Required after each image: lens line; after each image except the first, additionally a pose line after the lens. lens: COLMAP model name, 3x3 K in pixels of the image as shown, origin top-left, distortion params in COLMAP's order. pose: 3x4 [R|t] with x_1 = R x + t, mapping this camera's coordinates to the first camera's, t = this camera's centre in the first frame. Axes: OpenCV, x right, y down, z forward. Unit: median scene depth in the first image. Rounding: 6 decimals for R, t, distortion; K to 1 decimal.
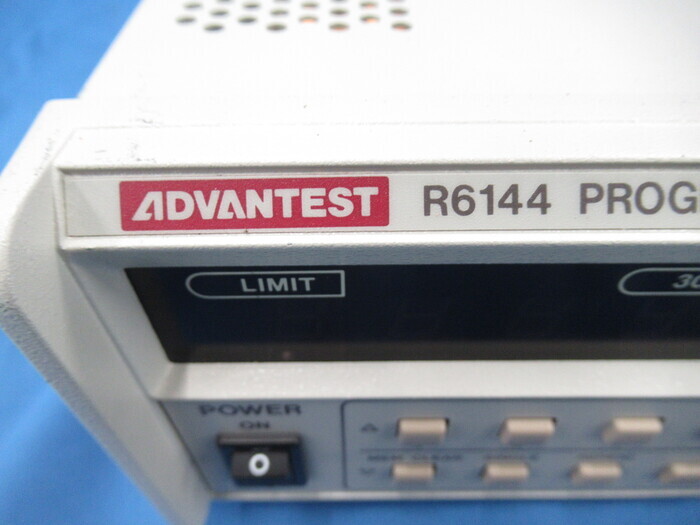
lens RADIAL K [[525.8, 0, 351.3], [0, 525.8, 263.5], [0, 0, 1]] dist [-0.012322, 0.005118]
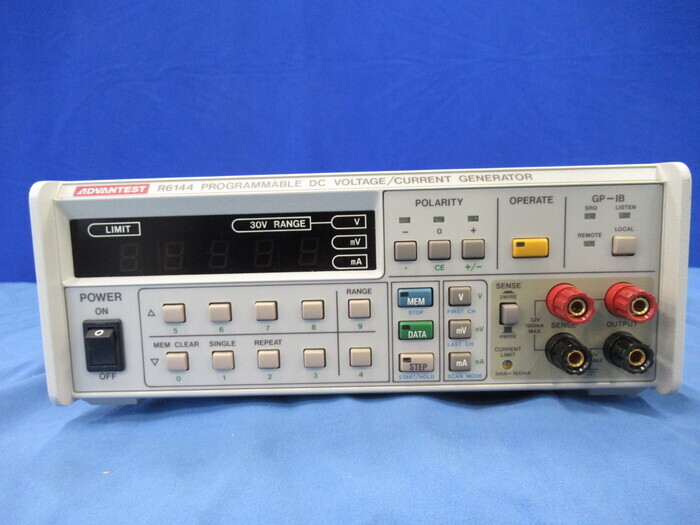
lens RADIAL K [[525.8, 0, 348.8], [0, 525.8, 264.0], [0, 0, 1]] dist [-0.012322, 0.005118]
pose [[0.999509, -0.020311, -0.023870, 1.506756], [-0.000357, 0.754173, -0.656676, 2.610474], [0.031340, 0.656361, 0.753795, -1.315524]]
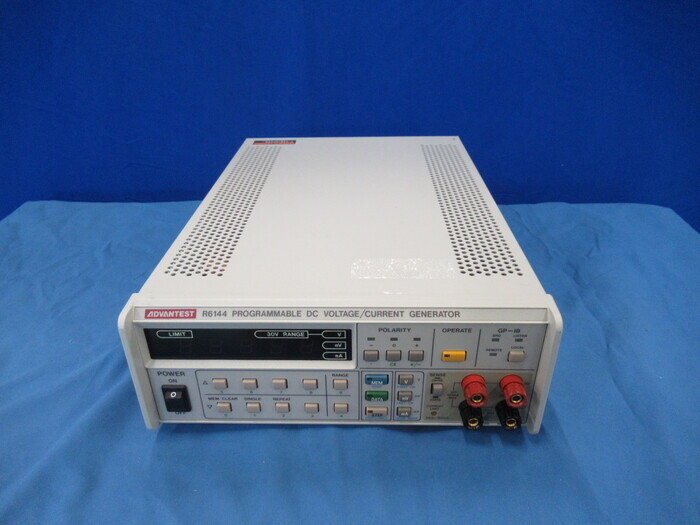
lens RADIAL K [[525.8, 0, 351.0], [0, 525.8, 262.1], [0, 0, 1]] dist [-0.012322, 0.005118]
pose [[0.999643, 0.008026, -0.025482, 1.728932], [-0.015523, 0.950771, -0.309504, 0.977913], [0.021744, 0.309789, 0.950557, -4.056400]]
